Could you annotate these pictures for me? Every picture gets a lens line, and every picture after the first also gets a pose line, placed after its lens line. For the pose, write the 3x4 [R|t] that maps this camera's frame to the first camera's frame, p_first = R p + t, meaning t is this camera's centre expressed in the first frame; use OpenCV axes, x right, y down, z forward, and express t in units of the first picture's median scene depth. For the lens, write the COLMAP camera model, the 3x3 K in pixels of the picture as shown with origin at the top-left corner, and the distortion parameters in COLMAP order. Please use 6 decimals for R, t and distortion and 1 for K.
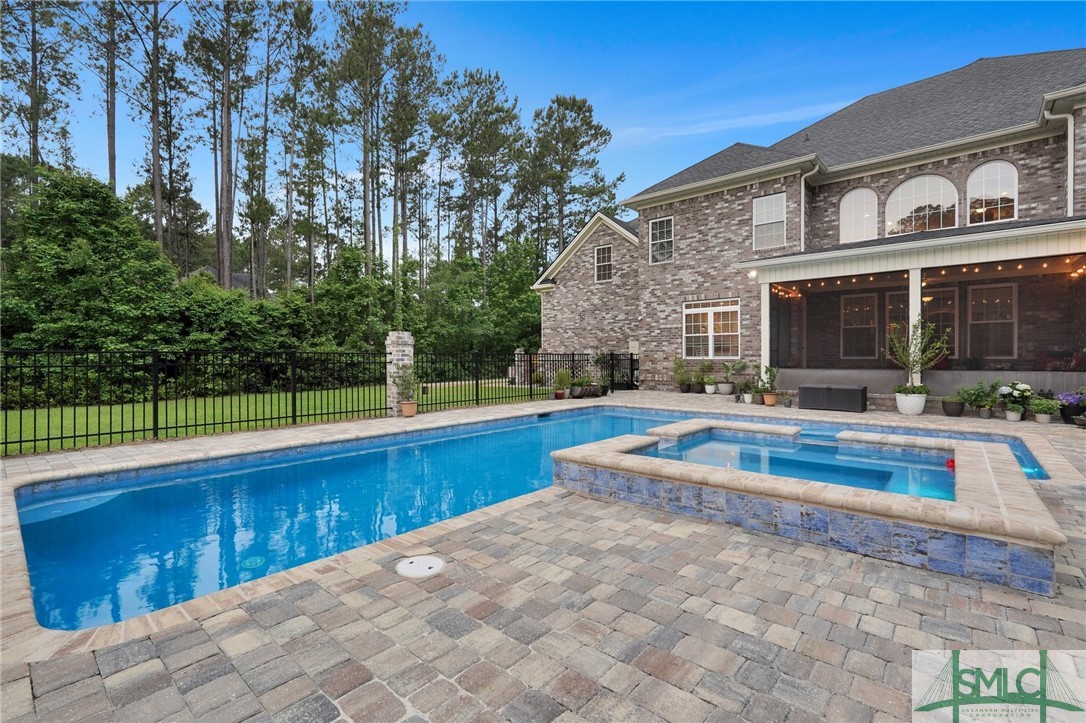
lens RADIAL K [[485.1, 0, 541.2], [0, 485.1, 362.3], [0, 0, 1]] dist [-0.007179, 0.001947]
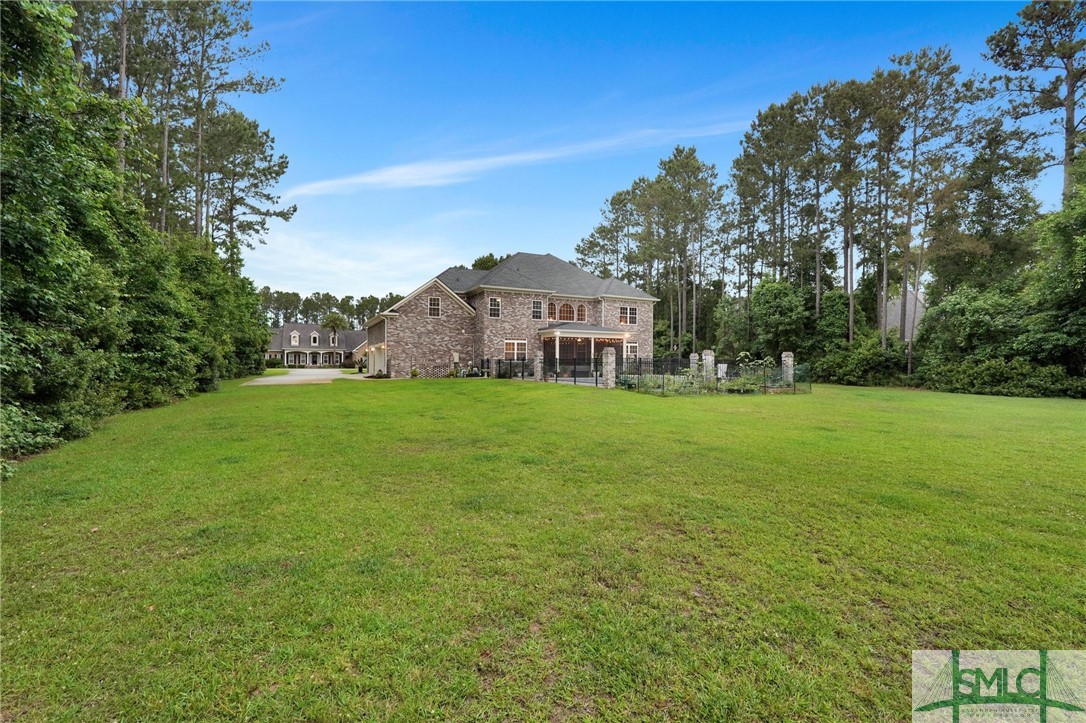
lens RADIAL K [[485.1, 0, 548.4], [0, 485.1, 362.9], [0, 0, 1]] dist [-0.007179, 0.001947]
pose [[0.387412, 0.006340, 0.921885, -1.356172], [0.002074, 0.999968, -0.007749, 0.011432], [-0.921904, 0.004914, 0.387386, -0.049884]]
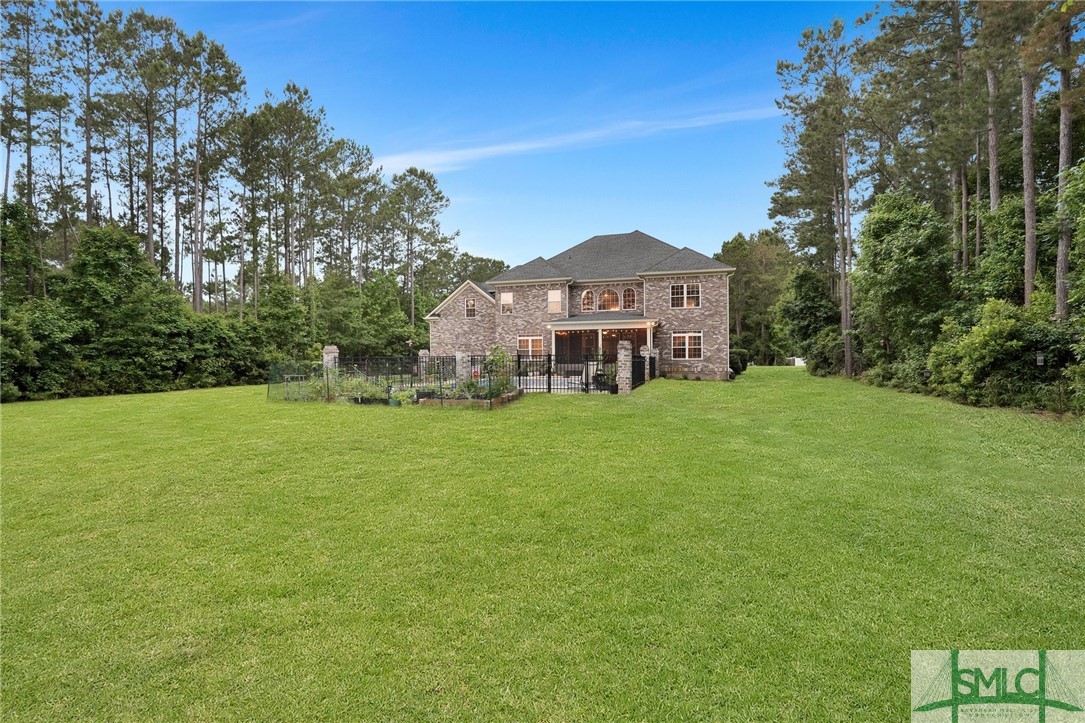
lens RADIAL K [[484.7, 0, 541.7], [0, 484.7, 362.9], [0, 0, 1]] dist [-0.007179, 0.001947]
pose [[0.913499, -0.003795, 0.406824, -0.373137], [0.006751, 0.999960, -0.005833, 0.012569], [-0.406786, 0.008075, 0.913488, -0.769226]]
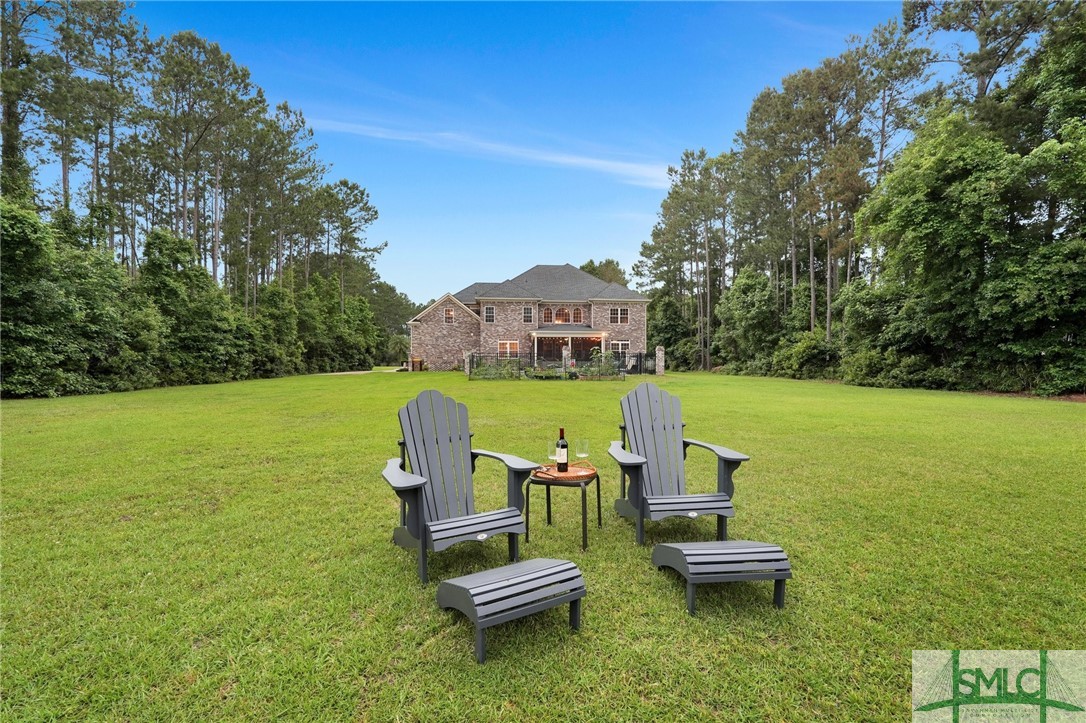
lens RADIAL K [[485.1, 0, 544.5], [0, 485.1, 362.0], [0, 0, 1]] dist [-0.007179, 0.001947]
pose [[0.690311, 0.006694, 0.723482, -1.206921], [0.003886, 0.999908, -0.012960, 0.037507], [-0.723502, 0.011758, 0.690222, -0.867319]]
